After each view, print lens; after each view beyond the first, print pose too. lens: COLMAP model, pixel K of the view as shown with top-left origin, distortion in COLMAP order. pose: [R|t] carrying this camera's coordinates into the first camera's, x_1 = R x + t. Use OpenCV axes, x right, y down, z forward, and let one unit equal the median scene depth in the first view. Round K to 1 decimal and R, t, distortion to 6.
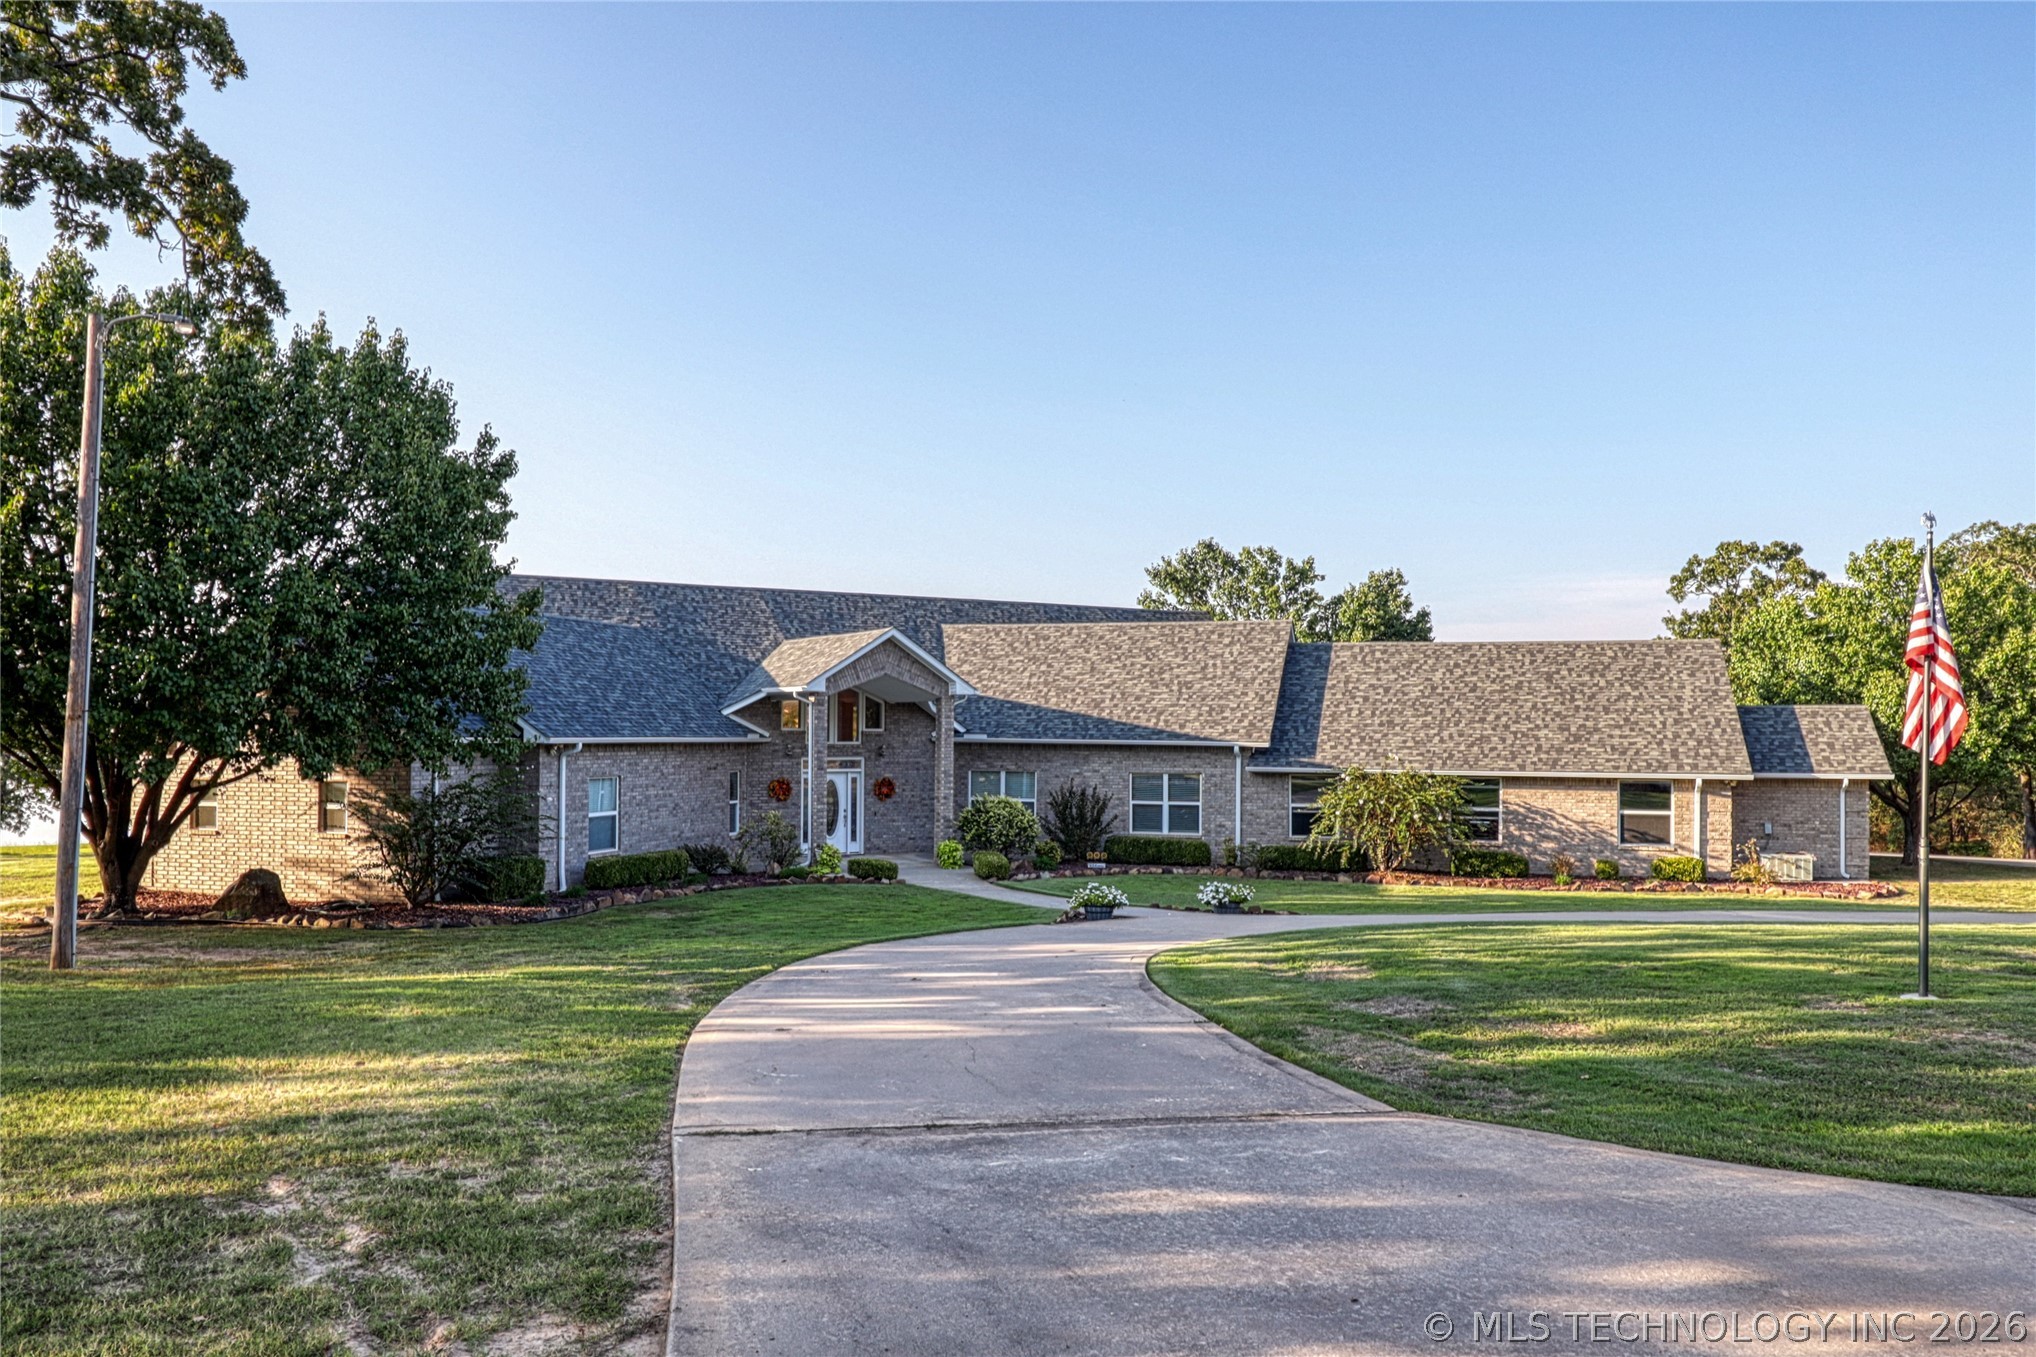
lens RADIAL K [[1572.8, 0, 1037.8], [0, 1572.8, 685.3], [0, 0, 1]] dist [-0.000637, 0.002130]
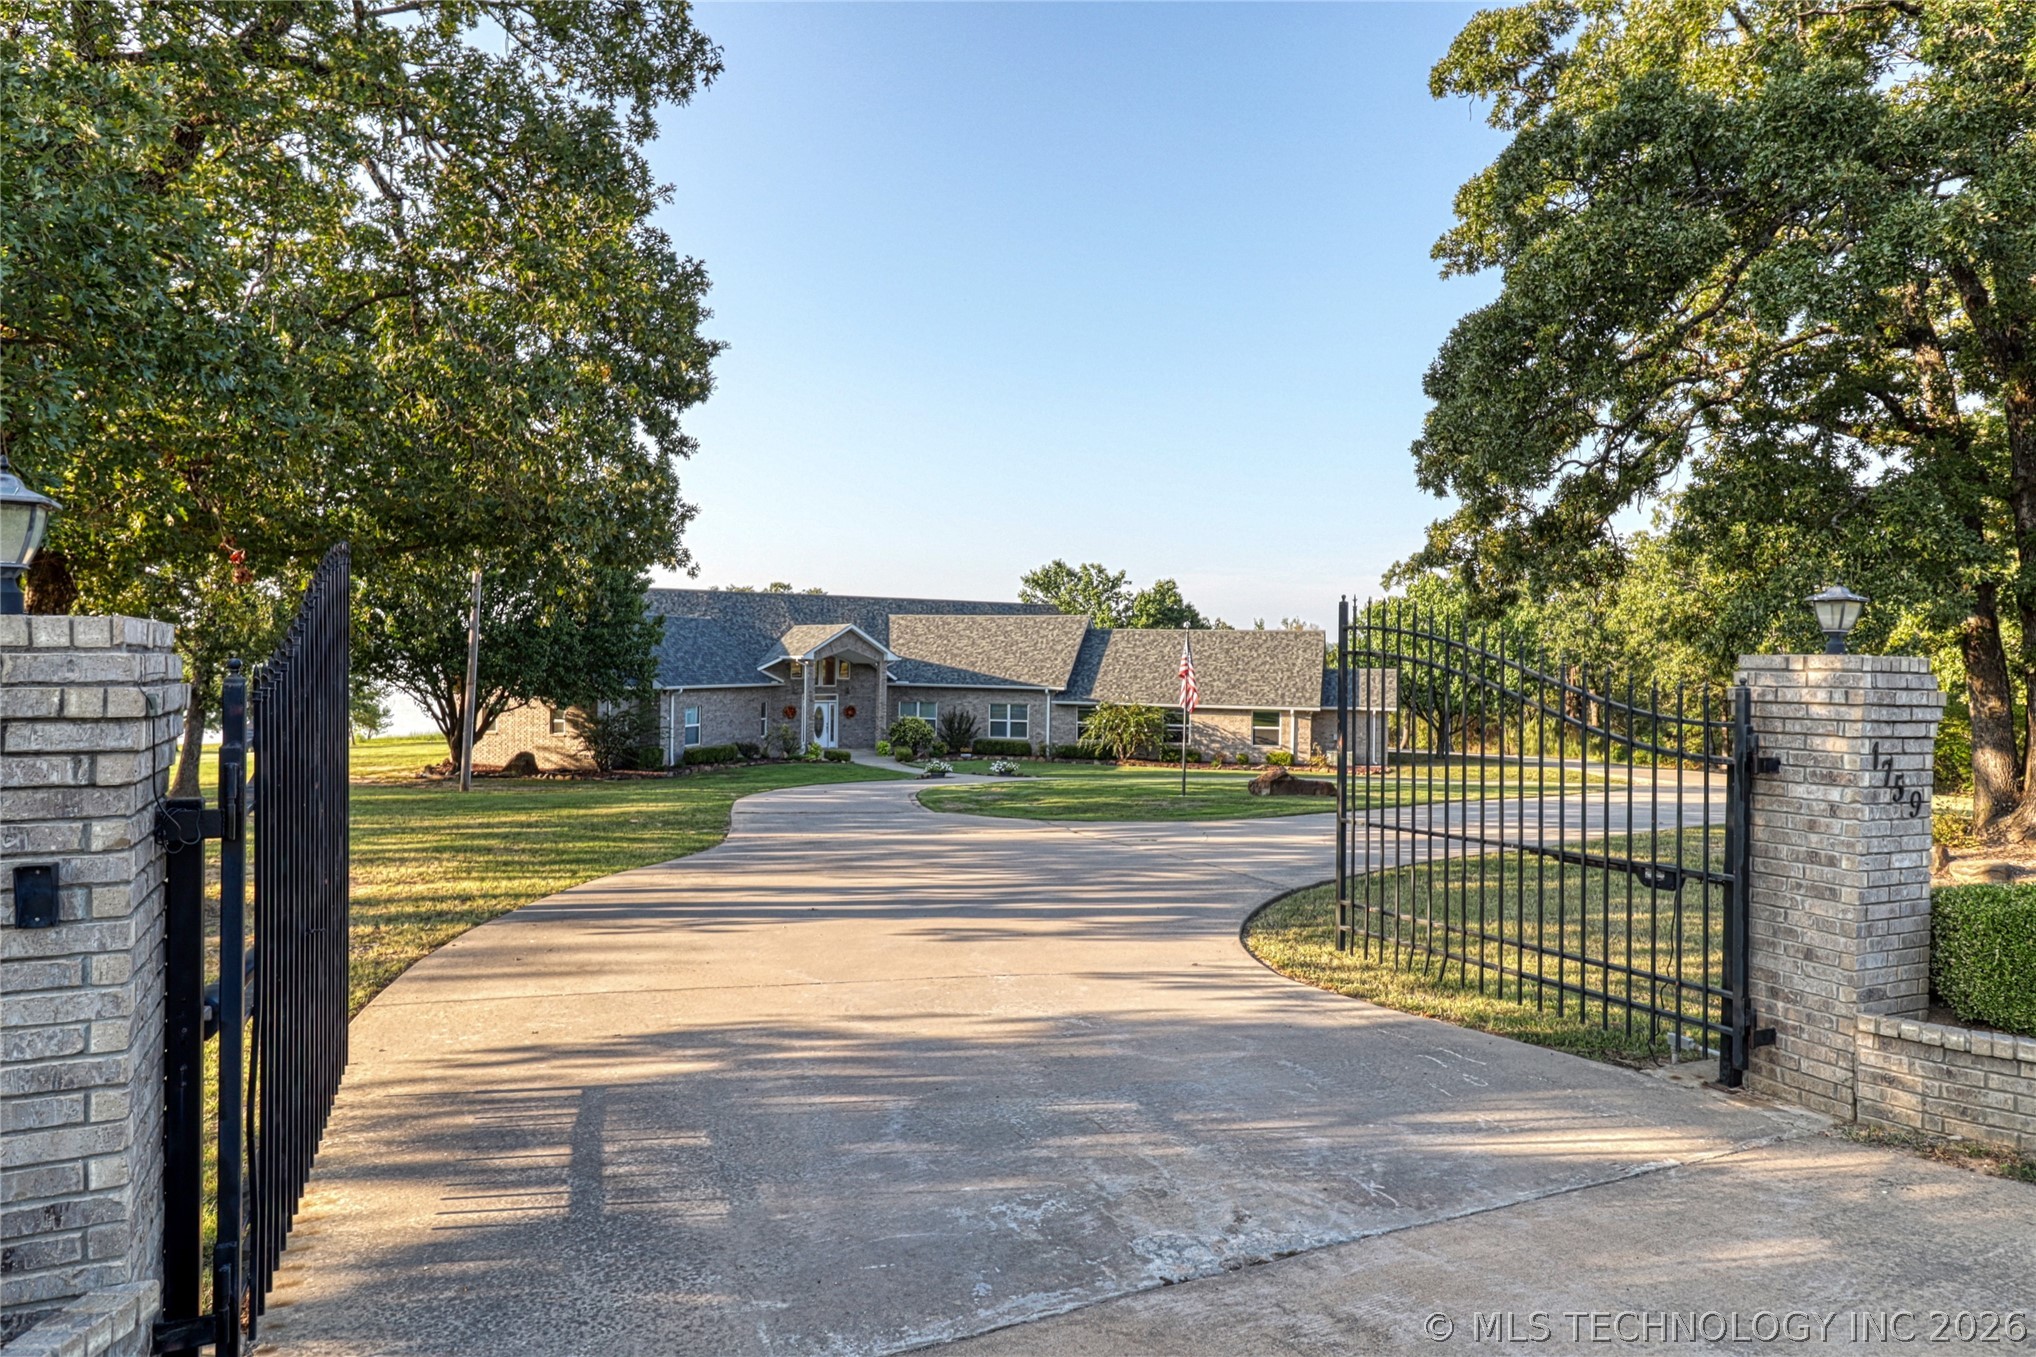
lens RADIAL K [[1293.1, 0, 1010.9], [0, 1293.1, 666.5], [0, 0, 1]] dist [-0.001598, -0.000137]
pose [[0.999810, 0.004628, -0.018936, 0.113964], [-0.003977, 0.999406, 0.034229, -0.036851], [0.019083, -0.034147, 0.999235, -0.459137]]
